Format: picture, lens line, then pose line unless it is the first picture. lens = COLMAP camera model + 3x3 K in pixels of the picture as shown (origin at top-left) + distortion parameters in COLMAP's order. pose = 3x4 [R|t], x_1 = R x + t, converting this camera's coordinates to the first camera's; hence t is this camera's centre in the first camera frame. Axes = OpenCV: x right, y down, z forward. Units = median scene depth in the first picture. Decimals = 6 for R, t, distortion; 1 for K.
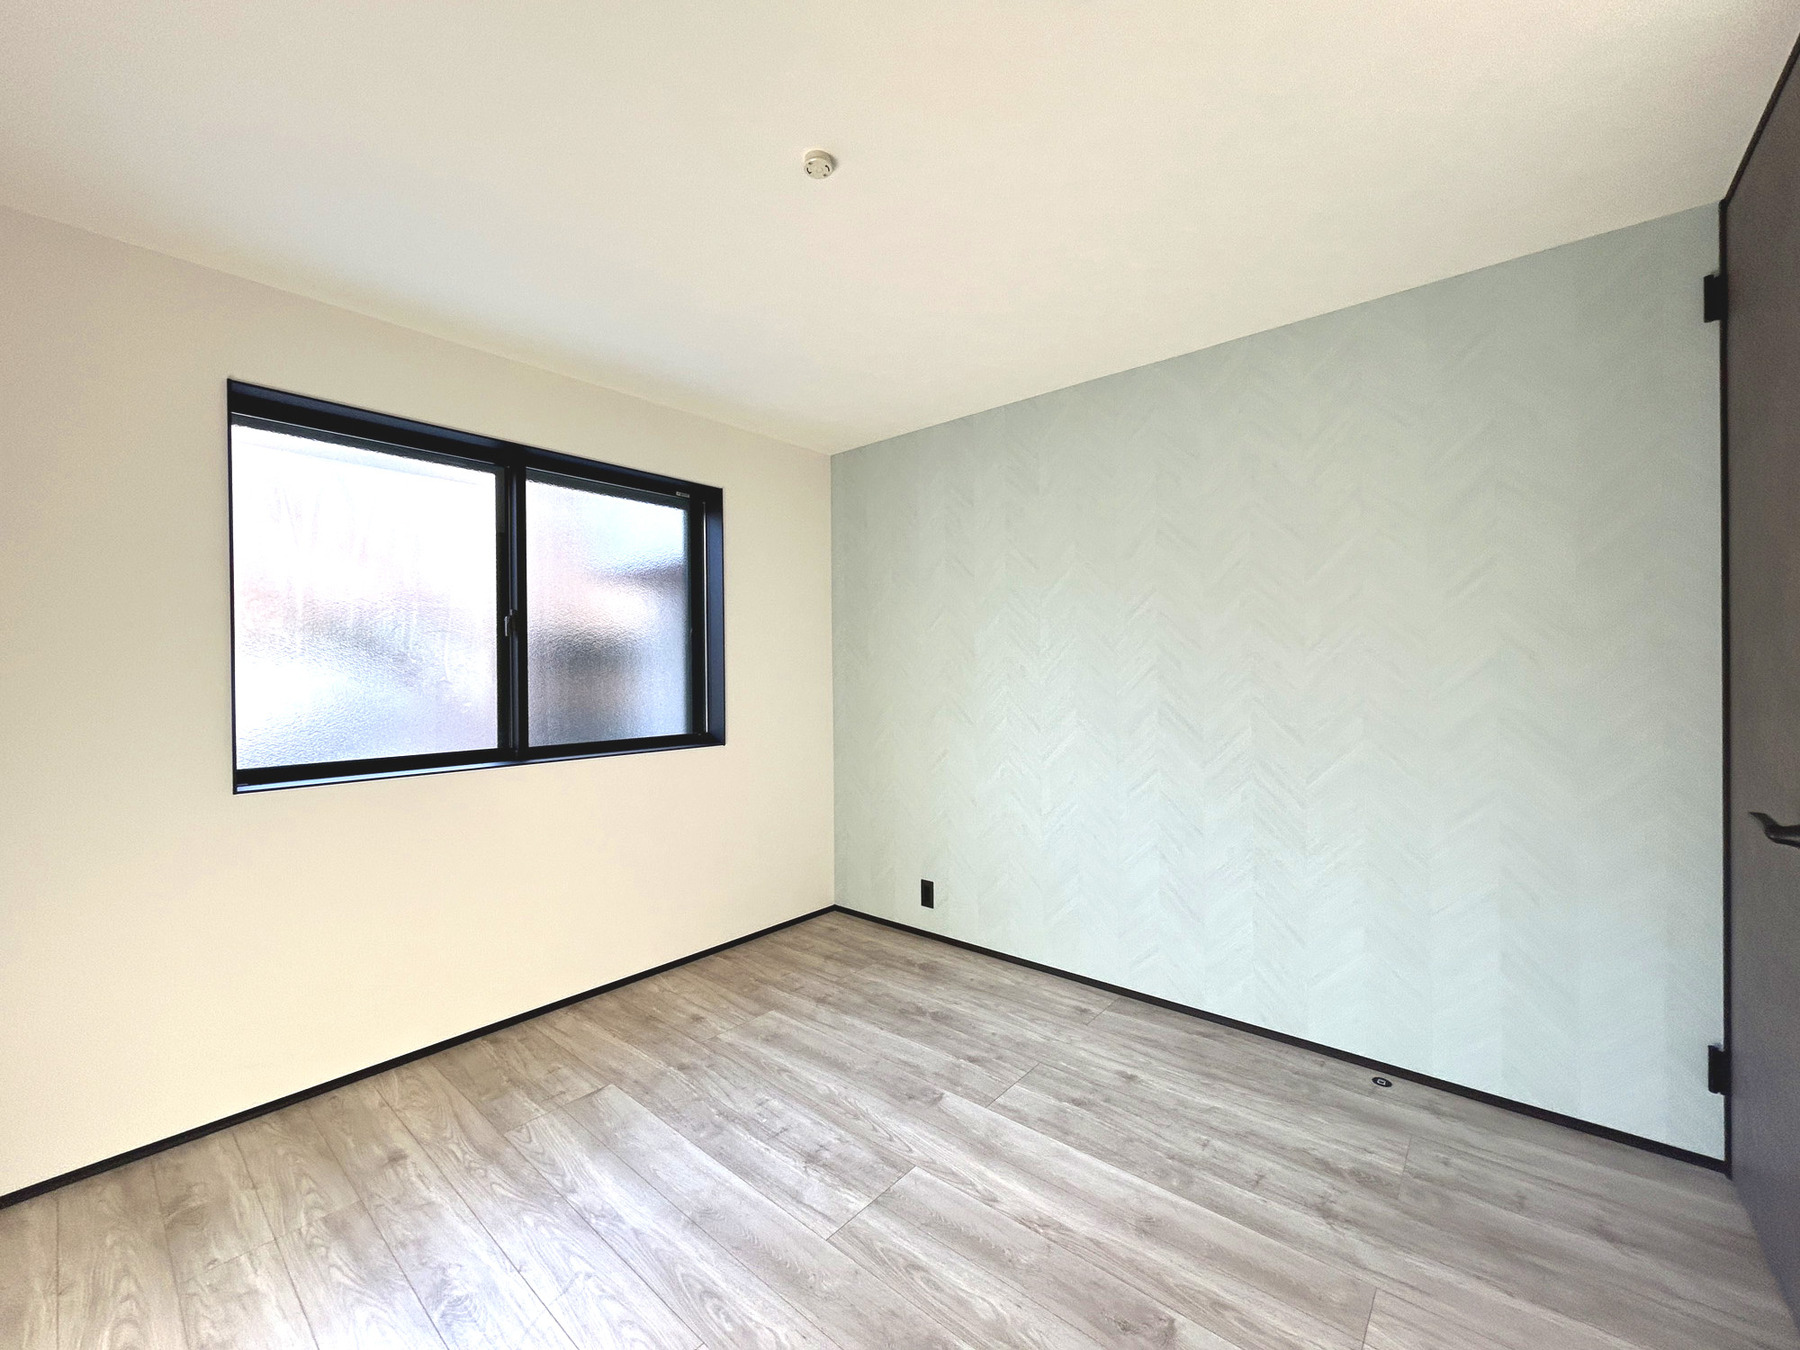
lens RADIAL K [[711.6, 0, 896.7], [0, 711.6, 697.4], [0, 0, 1]] dist [0.000086, 0.000143]
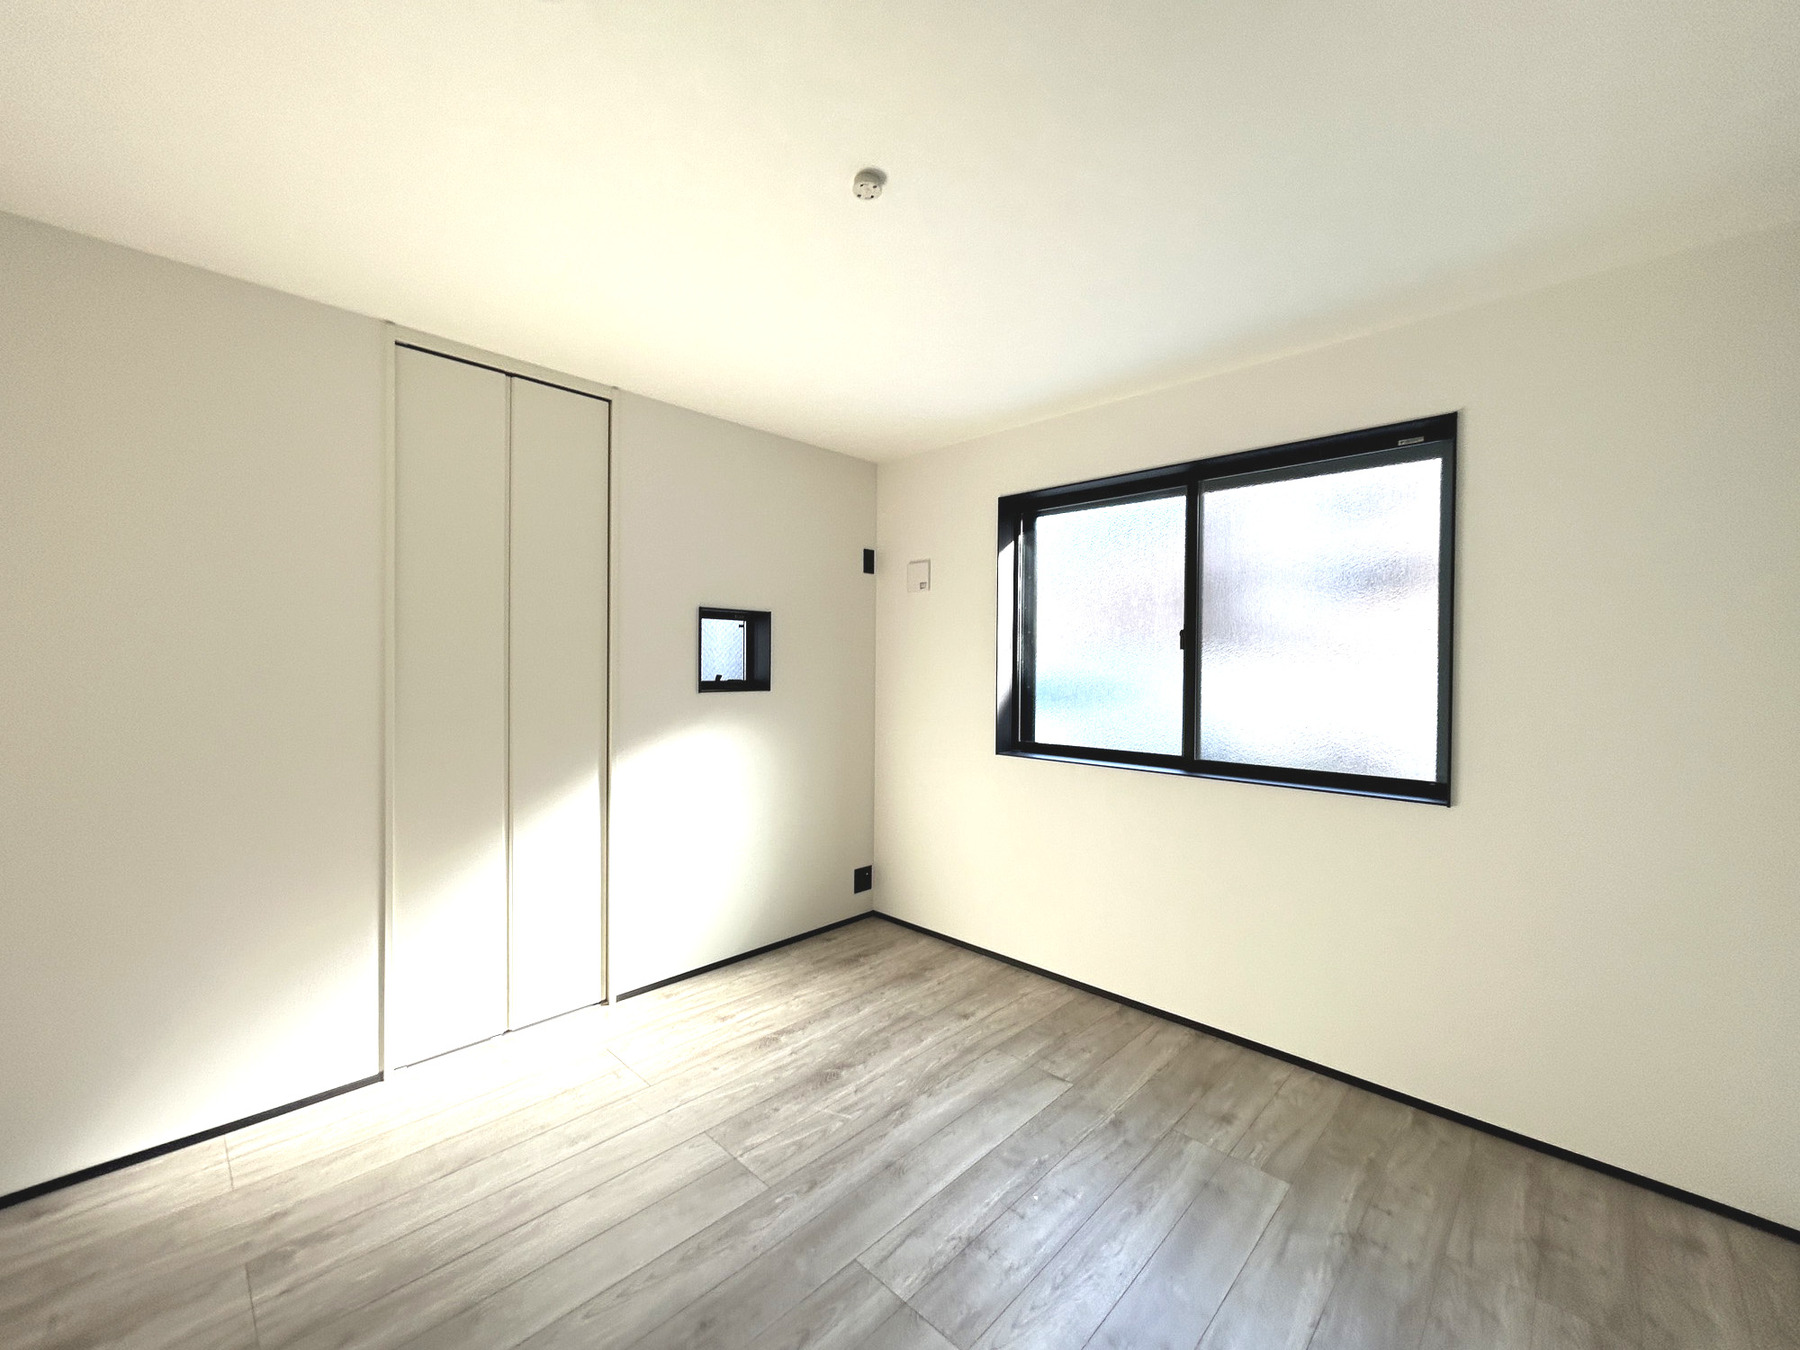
lens RADIAL K [[721.5, 0, 900.0], [0, 721.5, 675.0], [0, 0, 1]] dist [0.001030, 0.000504]
pose [[-0.041097, 0.016347, -0.999021, 0.612413], [-0.049145, 0.998623, 0.018362, -0.050502], [0.997946, 0.049851, -0.040237, 0.730494]]
